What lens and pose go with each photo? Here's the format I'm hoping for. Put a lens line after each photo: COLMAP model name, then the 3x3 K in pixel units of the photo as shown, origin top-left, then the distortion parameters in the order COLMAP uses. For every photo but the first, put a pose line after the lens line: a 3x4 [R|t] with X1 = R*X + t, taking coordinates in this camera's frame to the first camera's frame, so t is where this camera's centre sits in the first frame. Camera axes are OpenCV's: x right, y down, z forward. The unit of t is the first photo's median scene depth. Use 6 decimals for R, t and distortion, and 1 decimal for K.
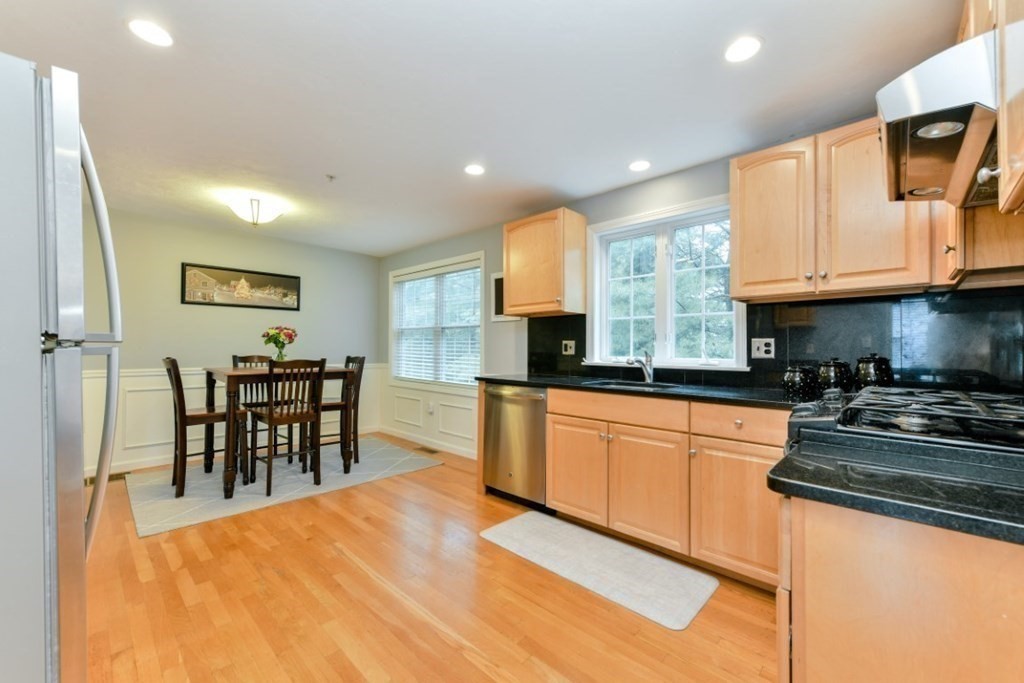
lens RADIAL K [[407.0, 0, 521.0], [0, 407.0, 343.0], [0, 0, 1]] dist [0.003726, -0.000851]
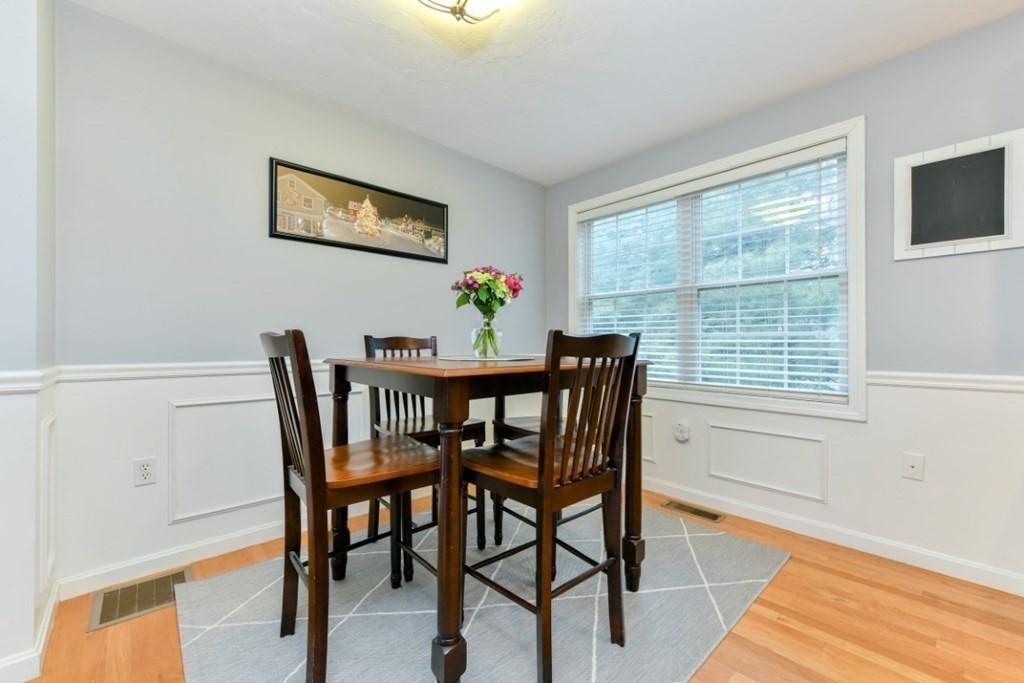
lens RADIAL K [[407.0, 0, 517.7], [0, 407.0, 341.8], [0, 0, 1]] dist [0.003726, -0.000851]
pose [[0.997896, -0.005096, -0.064636, -0.626552], [0.005661, 0.999947, 0.008562, 0.046287], [0.064589, -0.008910, 0.997872, 0.646437]]
